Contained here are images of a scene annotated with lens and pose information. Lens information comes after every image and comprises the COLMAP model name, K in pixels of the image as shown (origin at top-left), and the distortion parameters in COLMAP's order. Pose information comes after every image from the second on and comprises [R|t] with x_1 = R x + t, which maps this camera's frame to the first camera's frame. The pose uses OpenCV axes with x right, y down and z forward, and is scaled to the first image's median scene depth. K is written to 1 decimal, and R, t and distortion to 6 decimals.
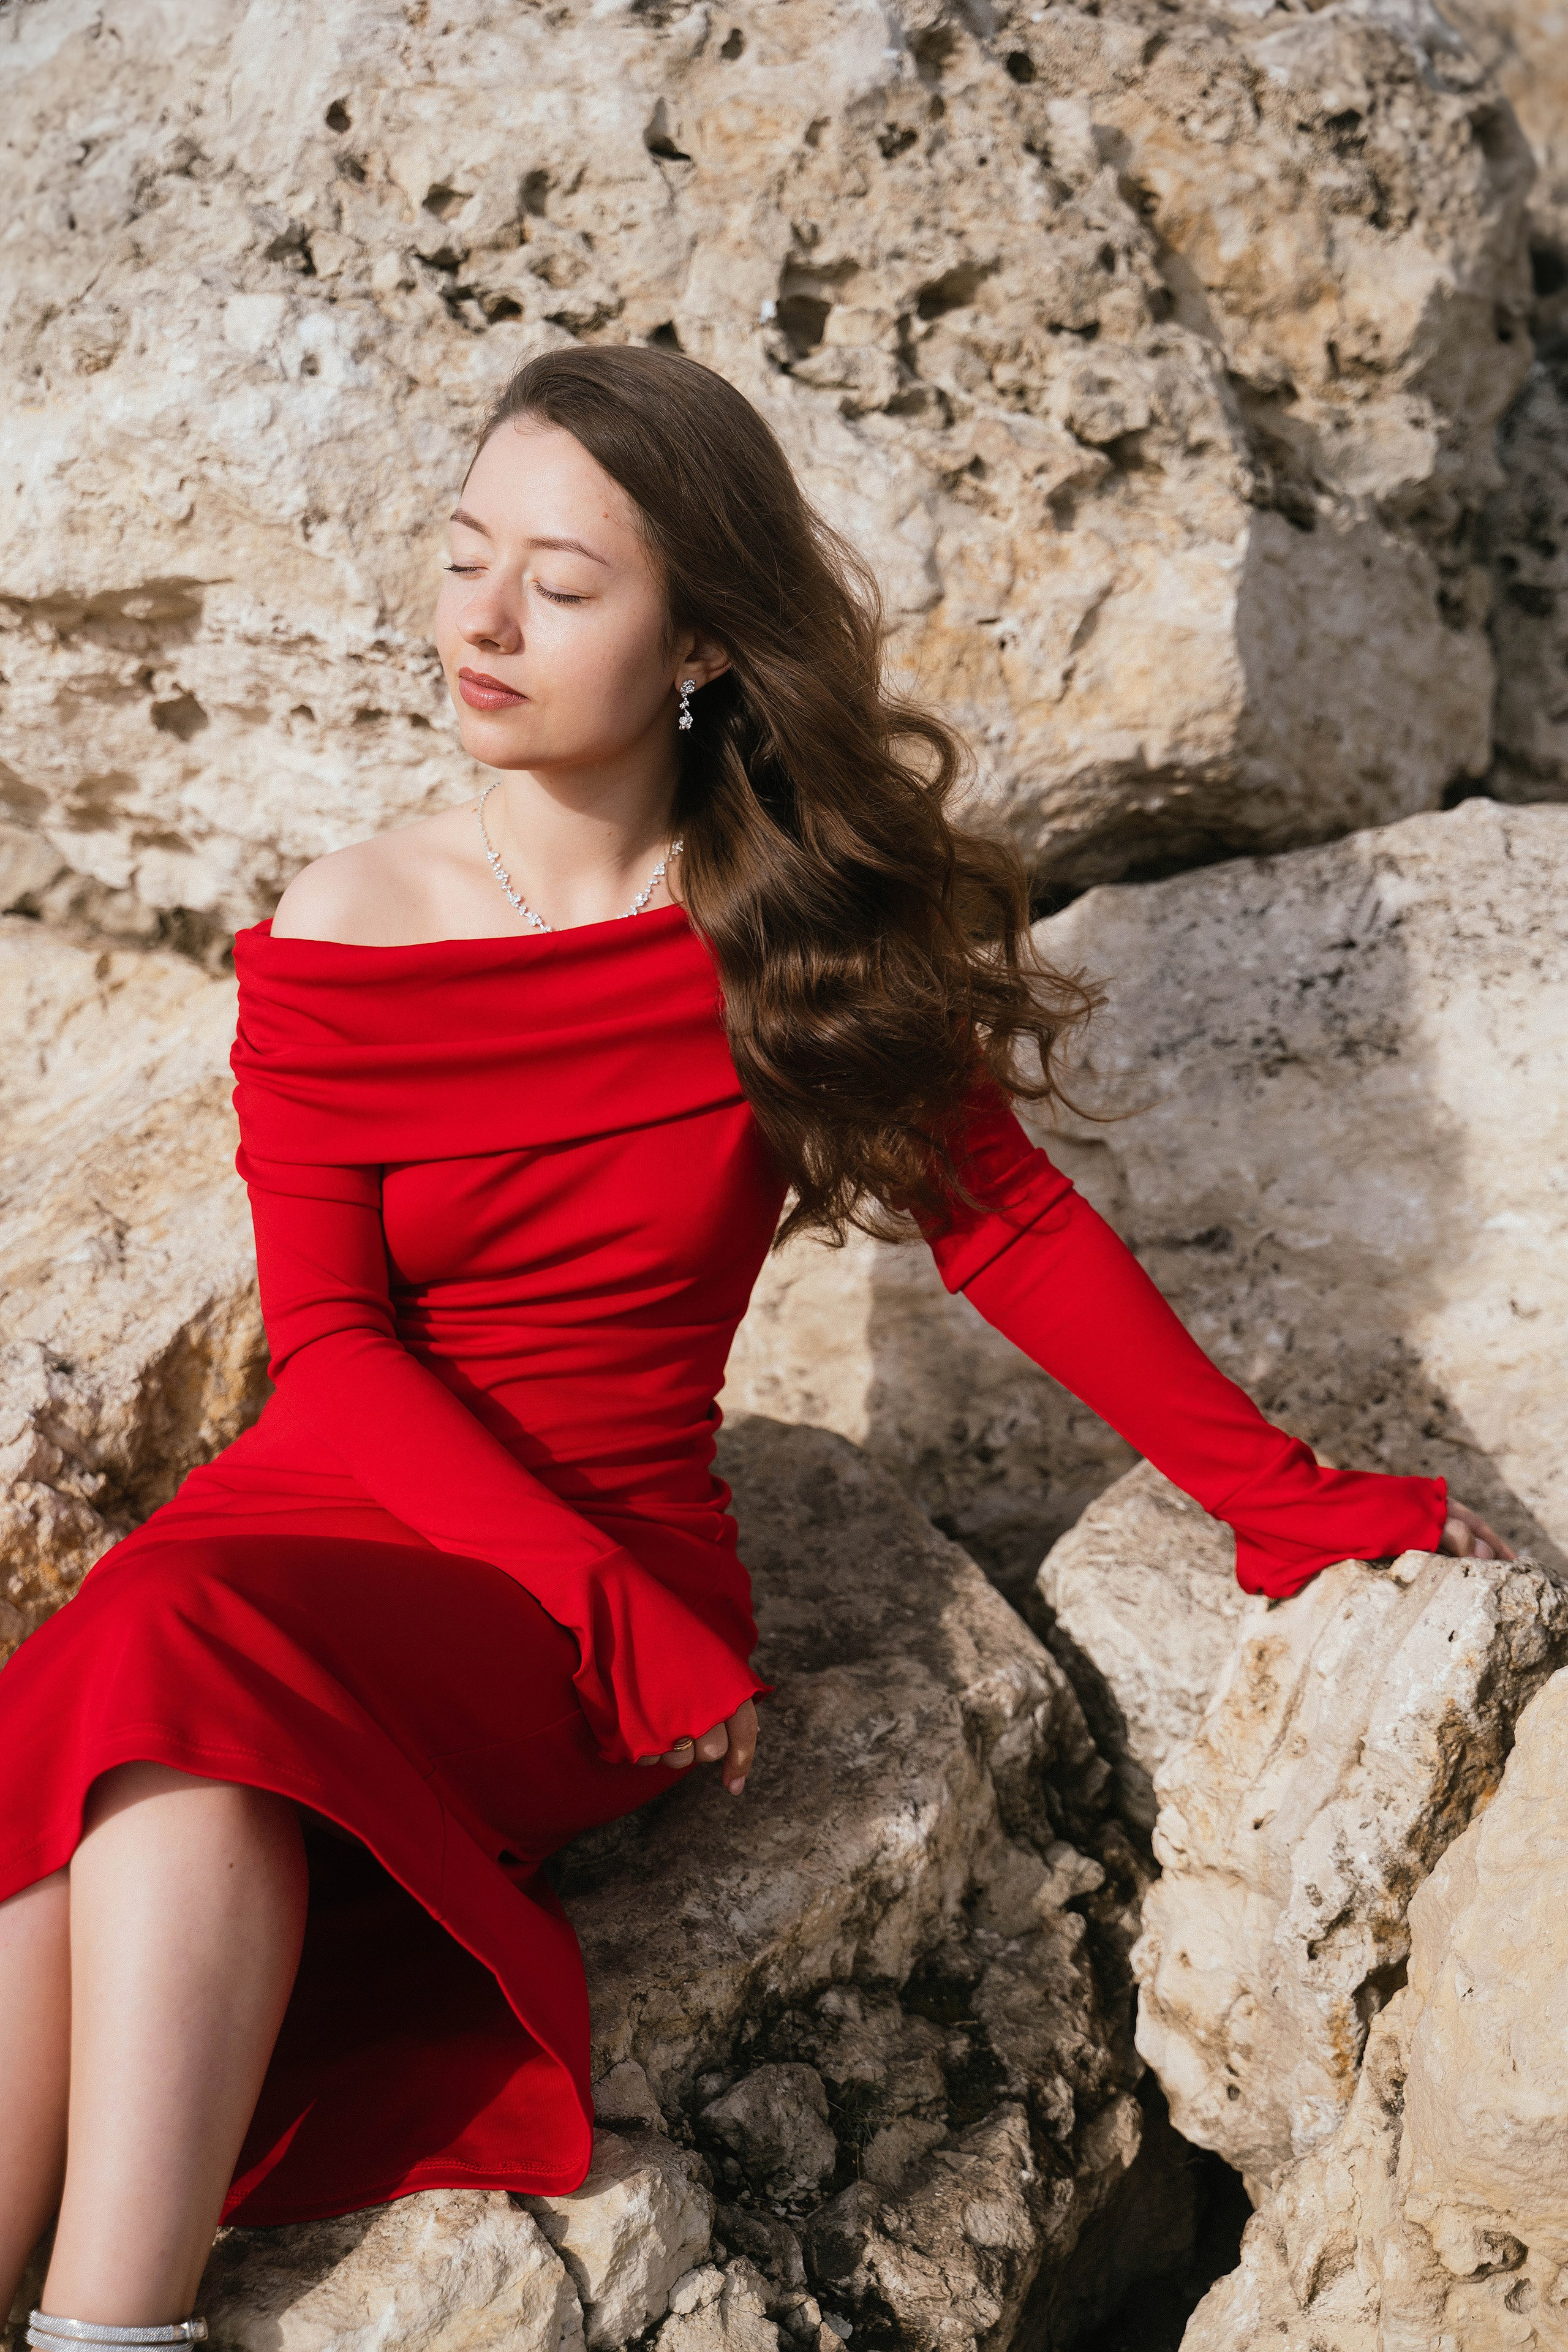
lens RADIAL K [[3699.1, 0, 799.9], [0, 3699.1, 1175.4], [0, 0, 1]] dist [-0.003159, 0.000000]
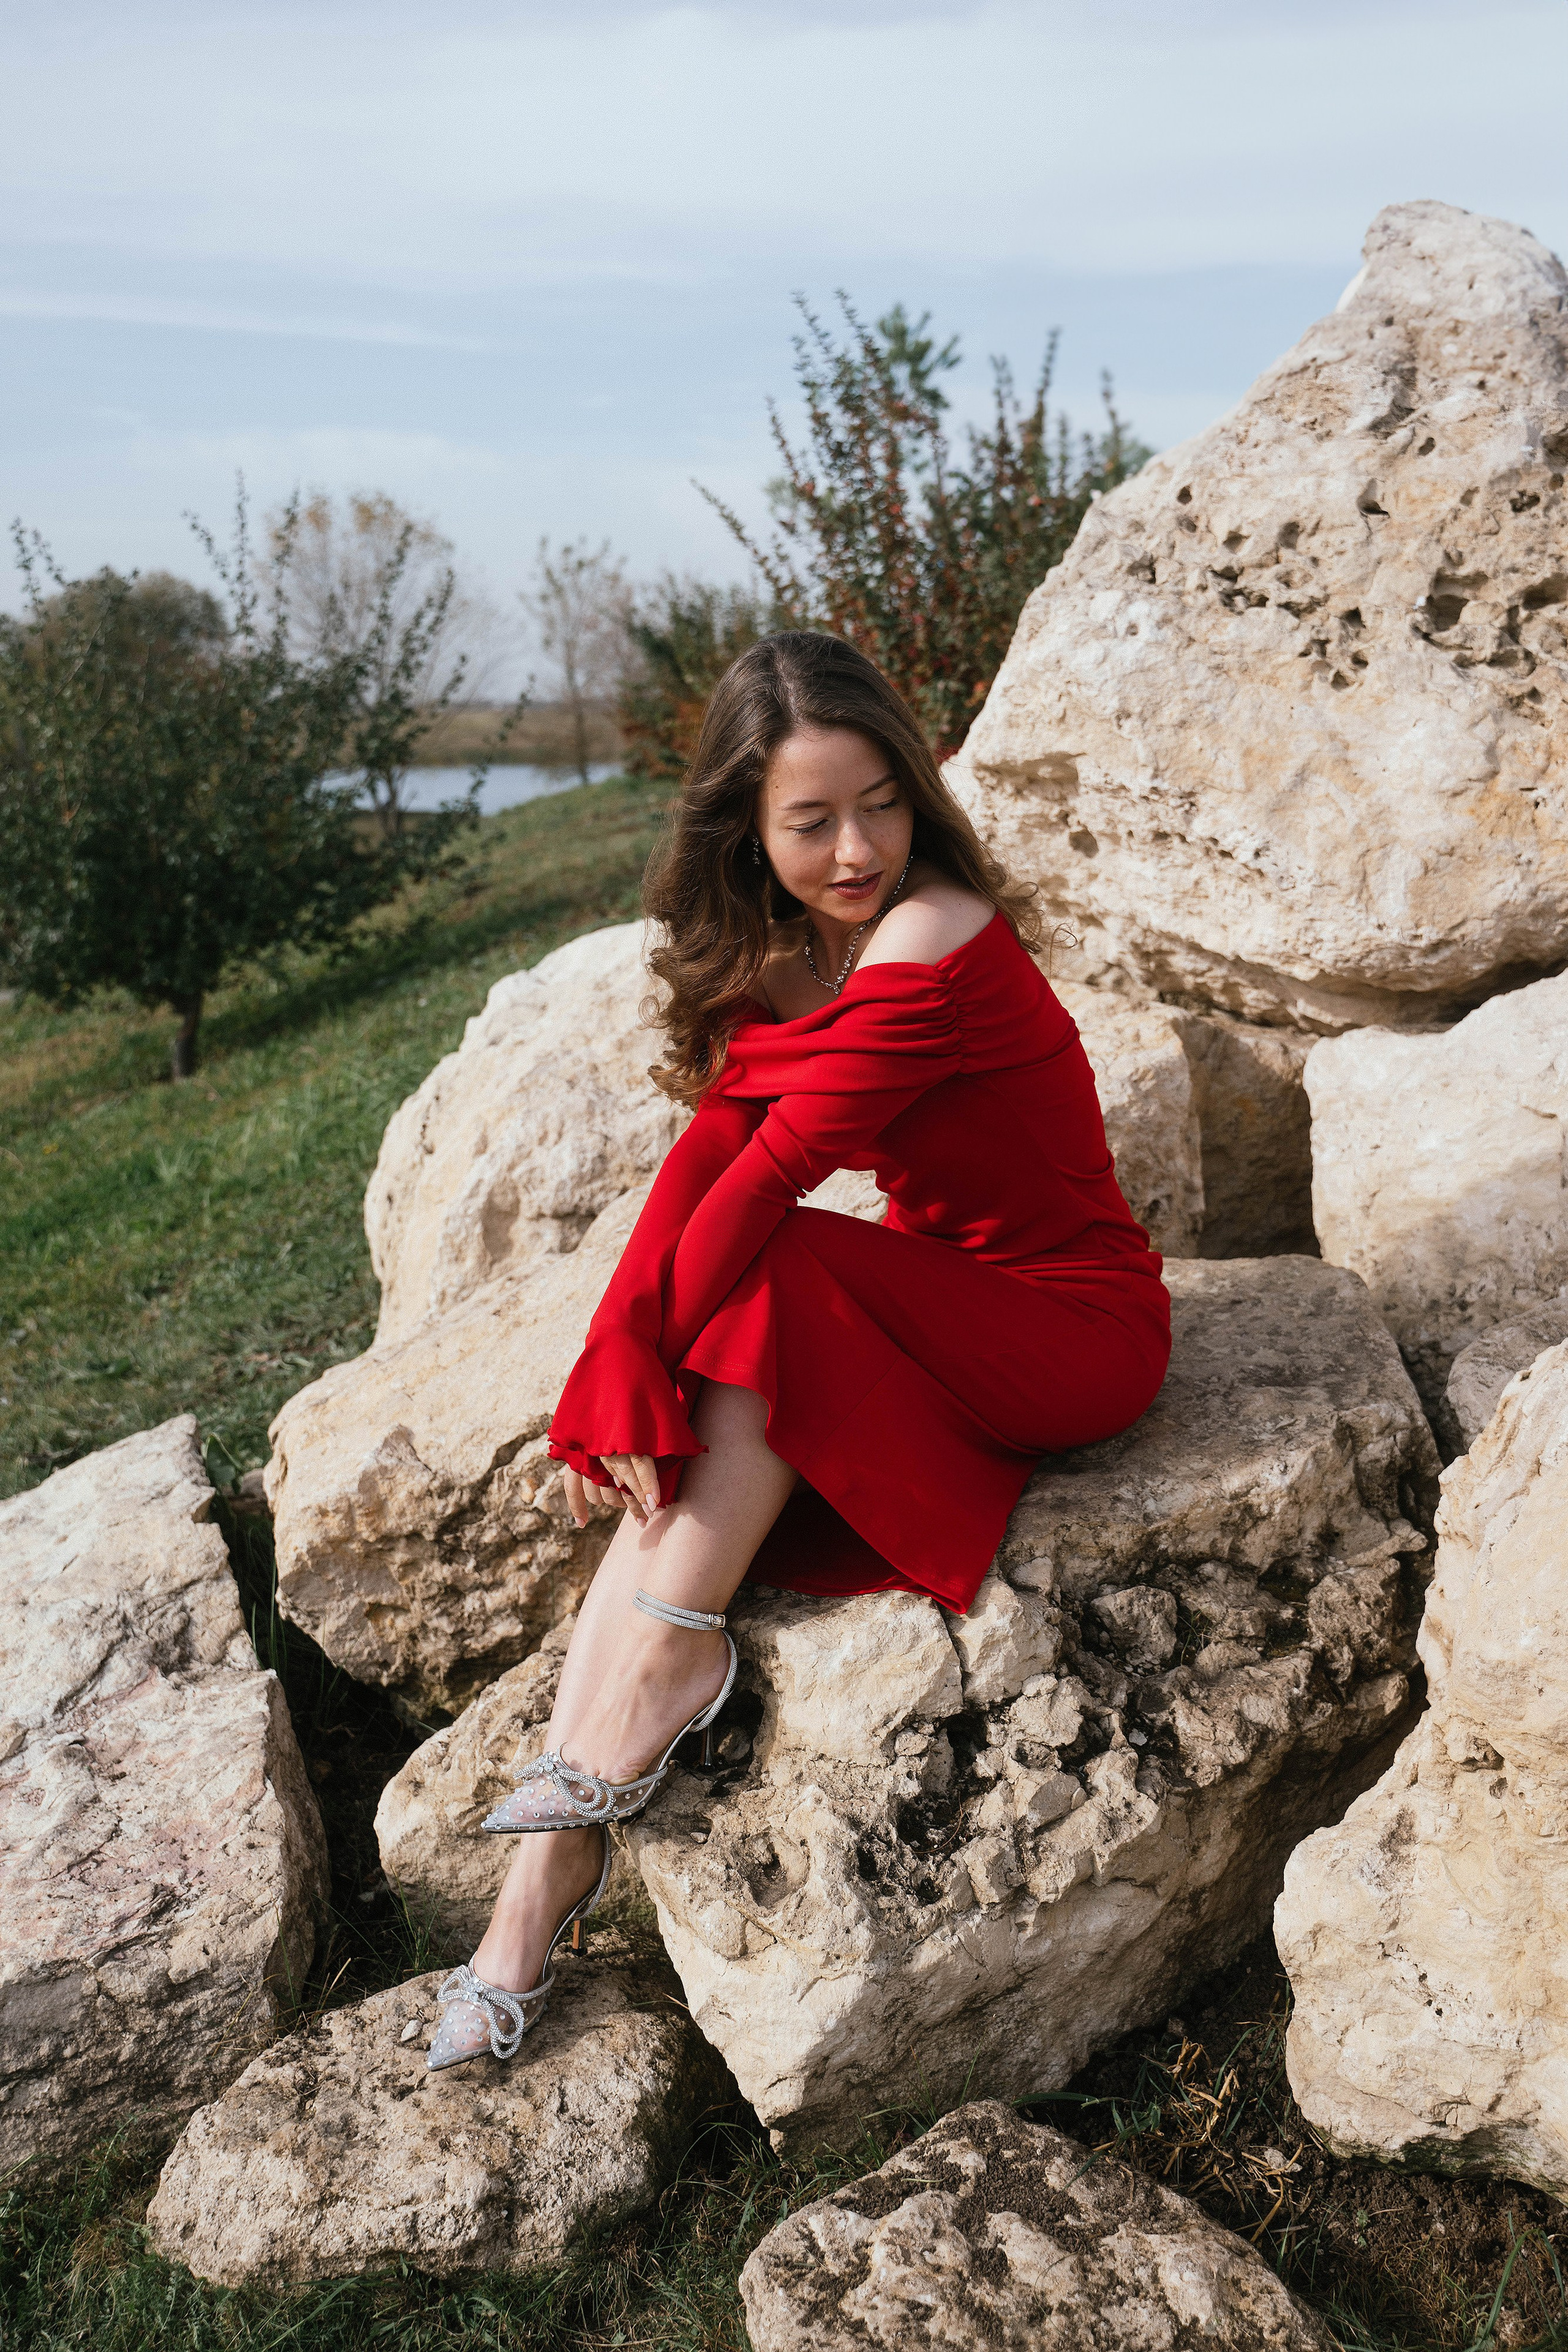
lens RADIAL K [[2207.1, 0, 792.1], [0, 2207.1, 1162.4], [0, 0, 1]] dist [-0.006869, 0.000000]
pose [[0.874106, 0.106729, -0.473865, 0.242432], [-0.131040, 0.991205, -0.018472, 0.070126], [0.467726, 0.078242, 0.880404, 0.021356]]
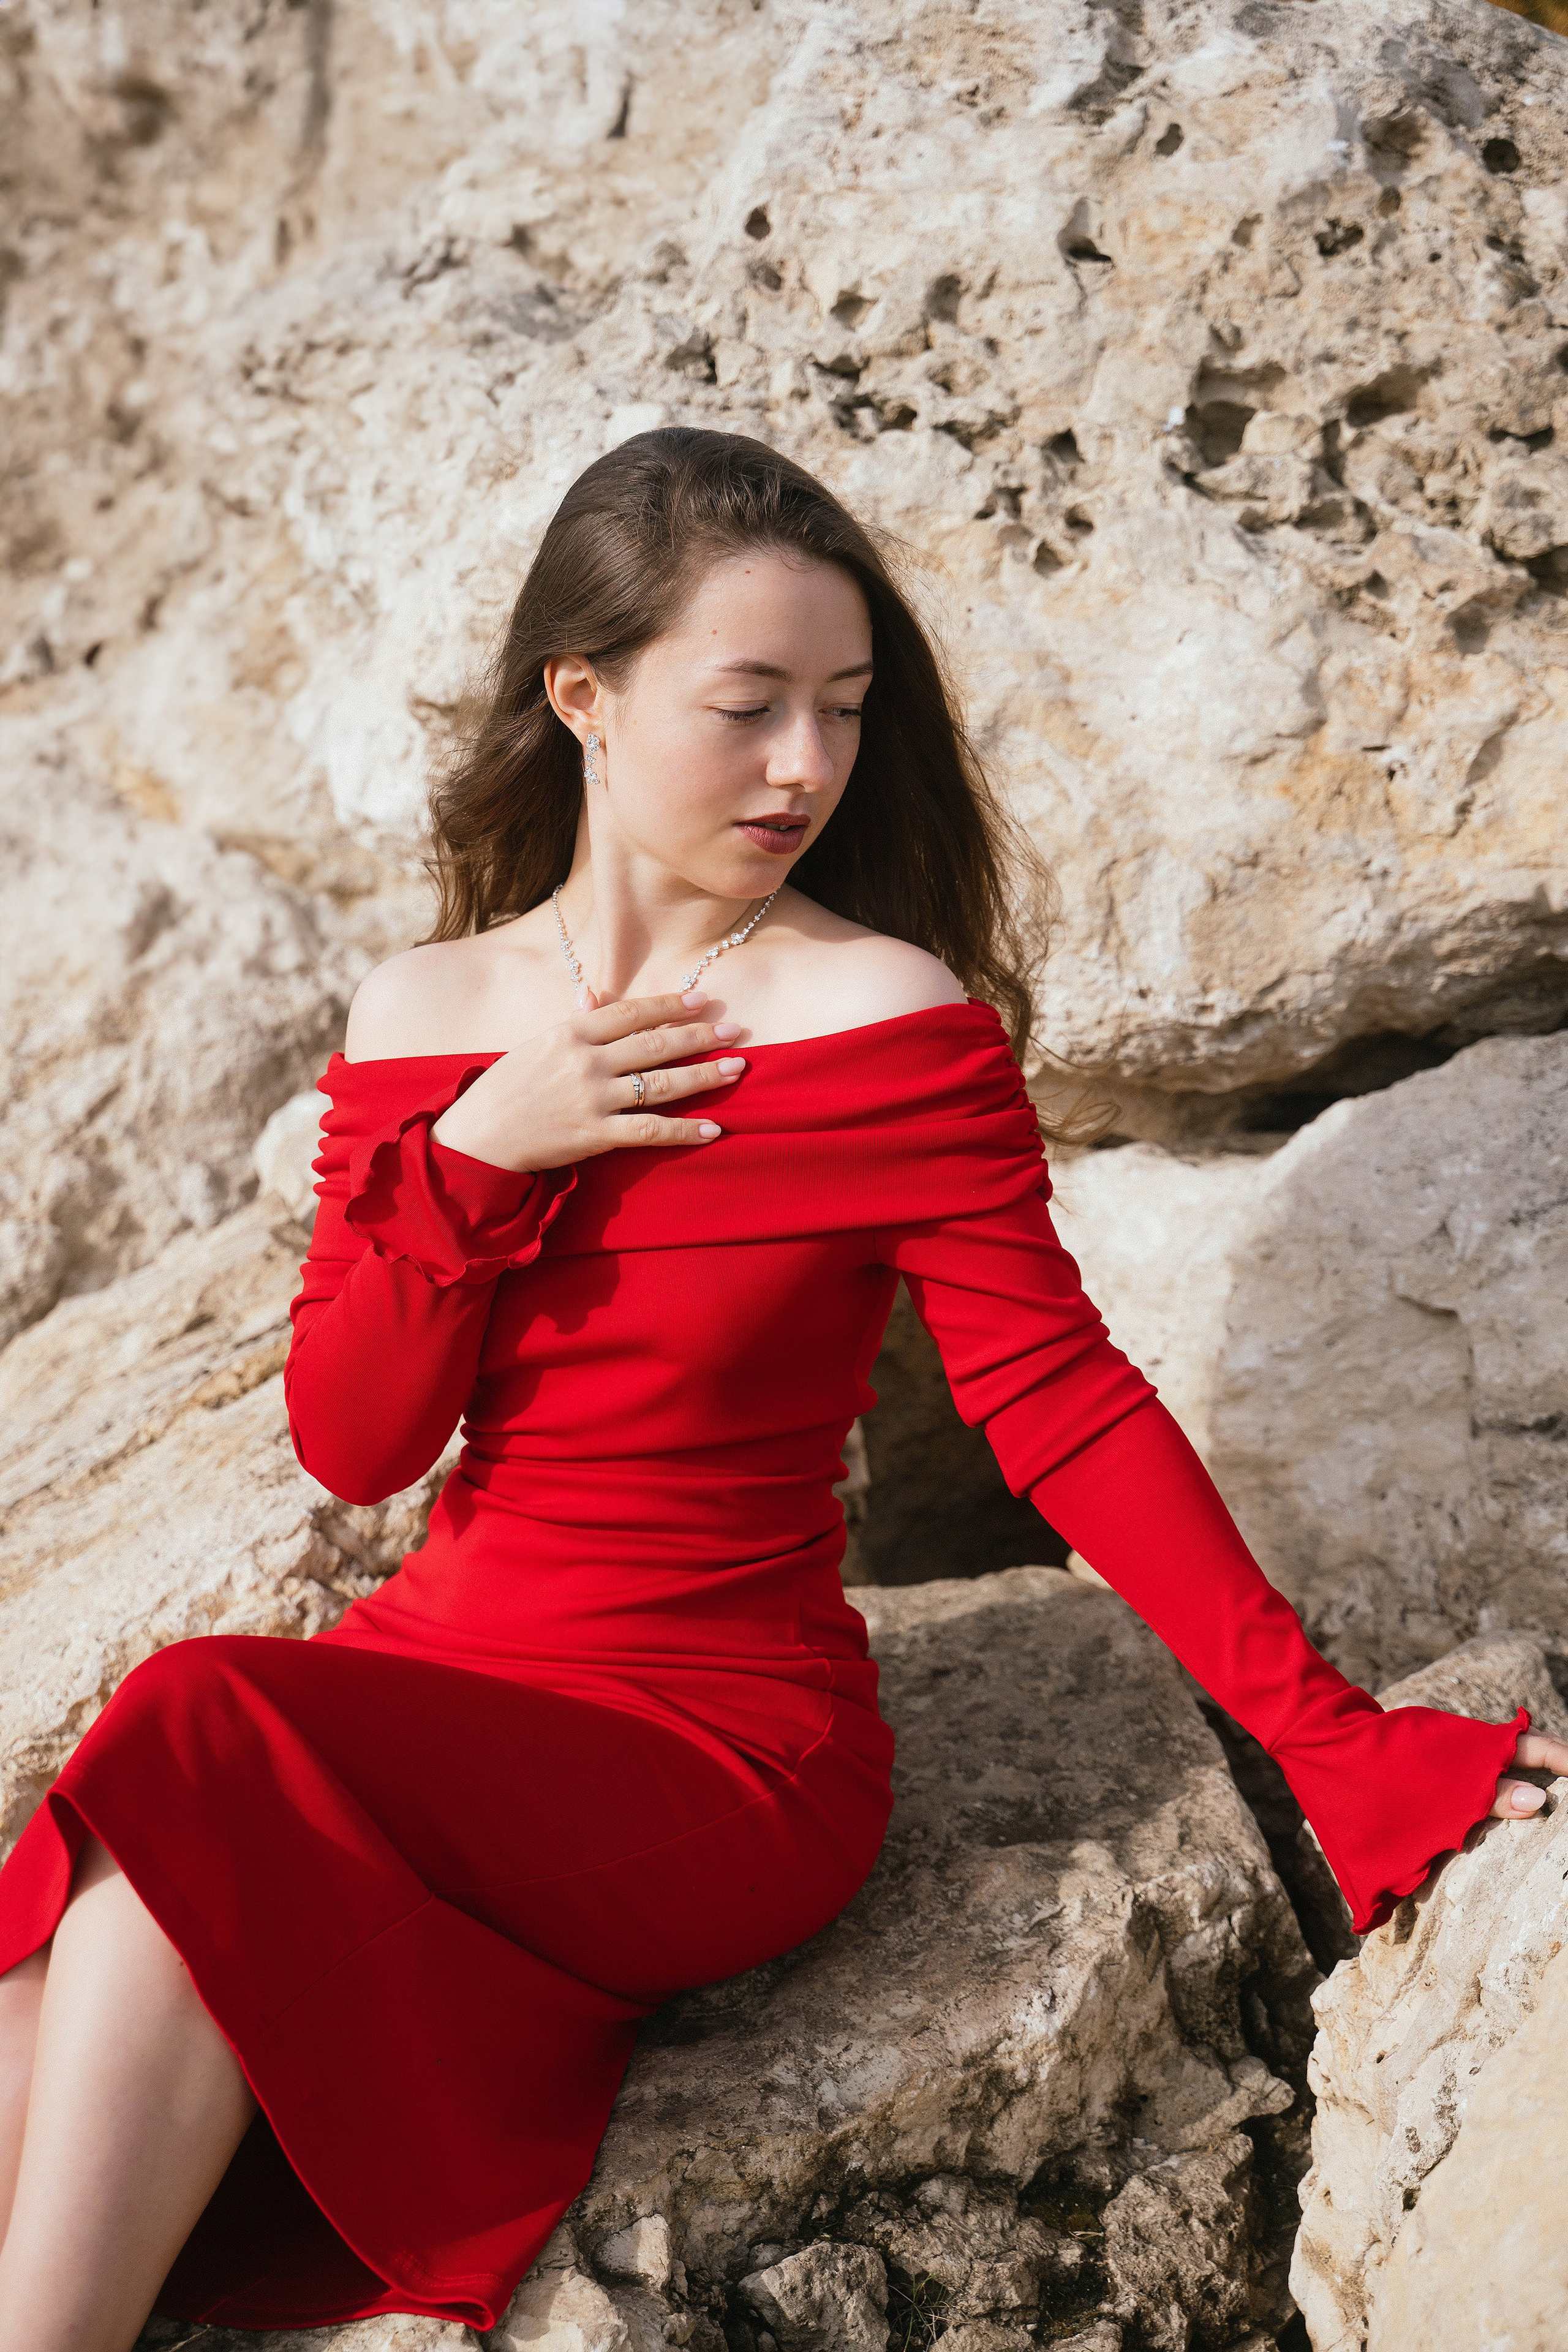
lens RADIAL K [[4018.5, 0, 780.3], [0, 4018.5, 1185.1], [0, 0, 1]] dist [-0.002936, 0.000000]
pose [[0.950324, 0.055669, -0.306244, 0.224949], [-0.065049, 0.997671, -0.020502, -0.009303], [0.304389, 0.039405, 0.951732, -0.006630]]
